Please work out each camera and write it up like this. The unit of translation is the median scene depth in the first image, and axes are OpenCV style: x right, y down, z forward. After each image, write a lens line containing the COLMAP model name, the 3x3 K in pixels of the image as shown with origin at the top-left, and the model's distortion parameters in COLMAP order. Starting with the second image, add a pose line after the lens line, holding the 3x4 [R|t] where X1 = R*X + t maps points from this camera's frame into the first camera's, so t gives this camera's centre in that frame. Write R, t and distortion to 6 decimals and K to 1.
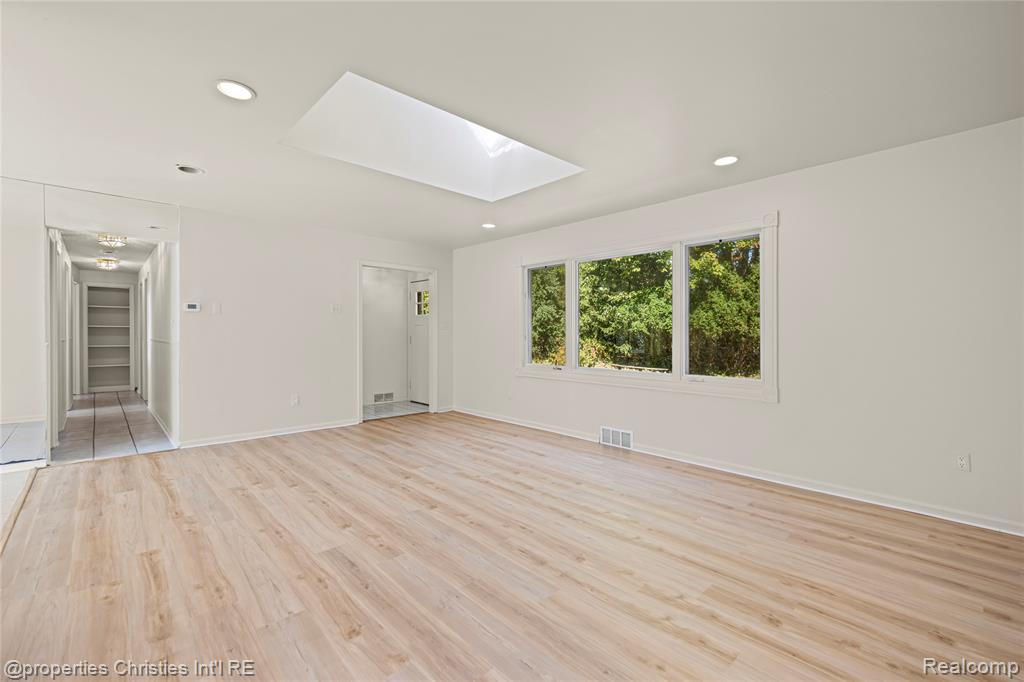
lens RADIAL K [[434.6, 0, 509.5], [0, 434.6, 336.0], [0, 0, 1]] dist [0.002783, -0.000087]
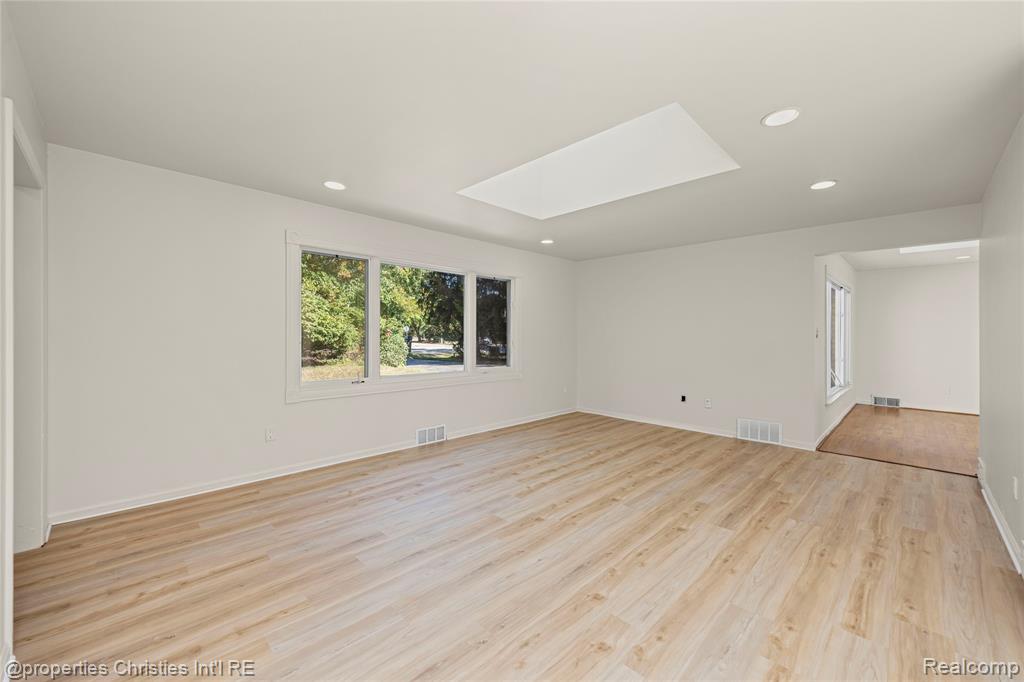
lens RADIAL K [[408.7, 0, 508.3], [0, 408.7, 331.1], [0, 0, 1]] dist [0.001656, 0.000434]
pose [[-0.027944, 0.000215, 0.999609, -1.317616], [-0.004581, 0.999989, -0.000343, -0.046163], [-0.999599, -0.004589, -0.027942, 1.398703]]
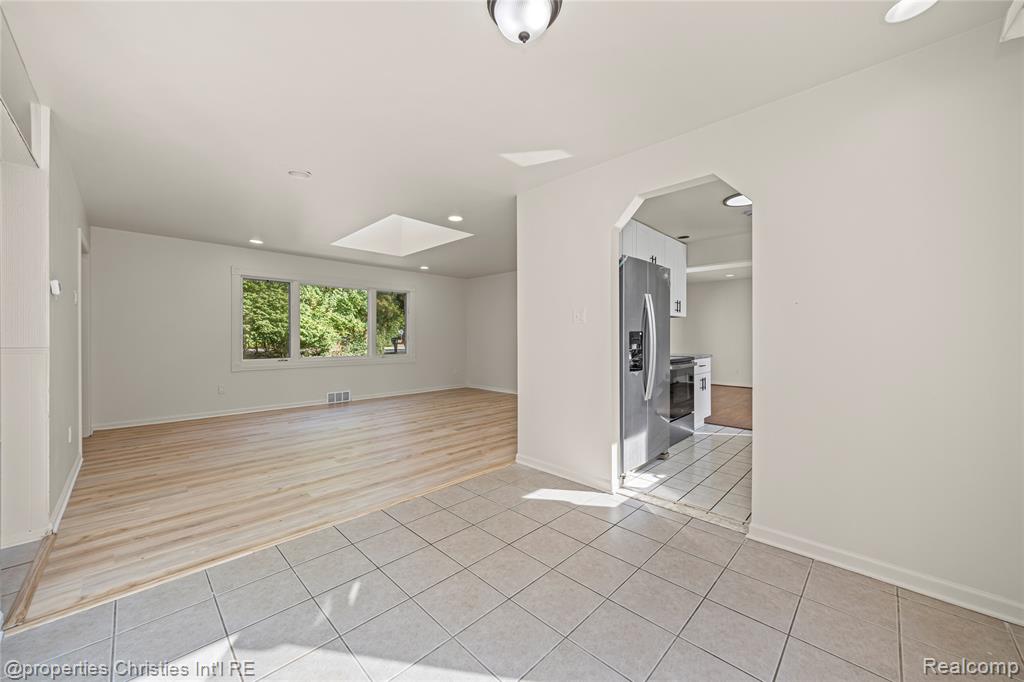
lens RADIAL K [[382.4, 0, 506.1], [0, 382.4, 335.2], [0, 0, 1]] dist [-0.001010, -0.000411]
pose [[-0.029864, -0.001083, 0.999553, -2.055856], [-0.001002, 0.999999, 0.001054, -0.005355], [-0.999553, -0.000970, -0.029865, 0.680268]]
